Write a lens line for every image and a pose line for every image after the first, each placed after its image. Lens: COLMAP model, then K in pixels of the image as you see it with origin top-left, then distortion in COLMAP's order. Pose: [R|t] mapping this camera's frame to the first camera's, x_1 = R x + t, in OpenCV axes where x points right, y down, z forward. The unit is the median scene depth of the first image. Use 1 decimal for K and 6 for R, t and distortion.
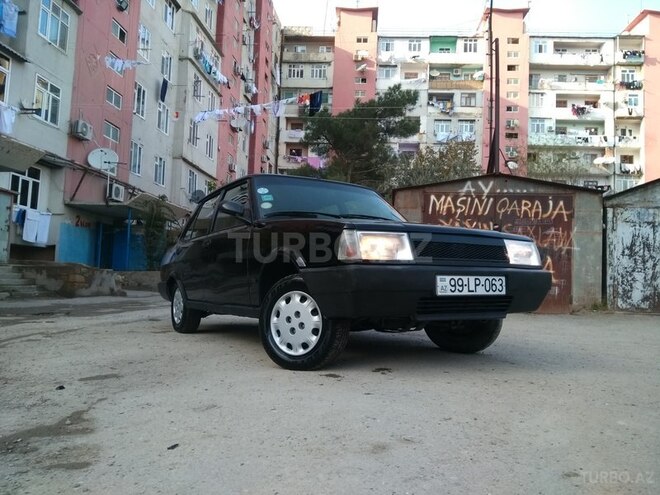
lens RADIAL K [[501.7, 0, 330.0], [0, 501.7, 247.5], [0, 0, 1]] dist [-0.001554, -0.006044]
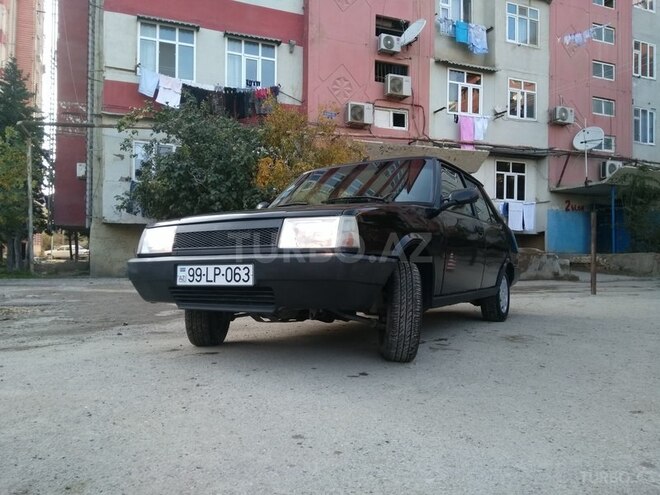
lens RADIAL K [[501.7, 0, 330.0], [0, 501.7, 247.5], [0, 0, 1]] dist [-0.001554, -0.006044]
pose [[0.484651, -0.046348, -0.873479, 0.179328], [0.075651, 0.997074, -0.010931, 0.007284], [0.871430, -0.060782, 0.486740, 0.105005]]
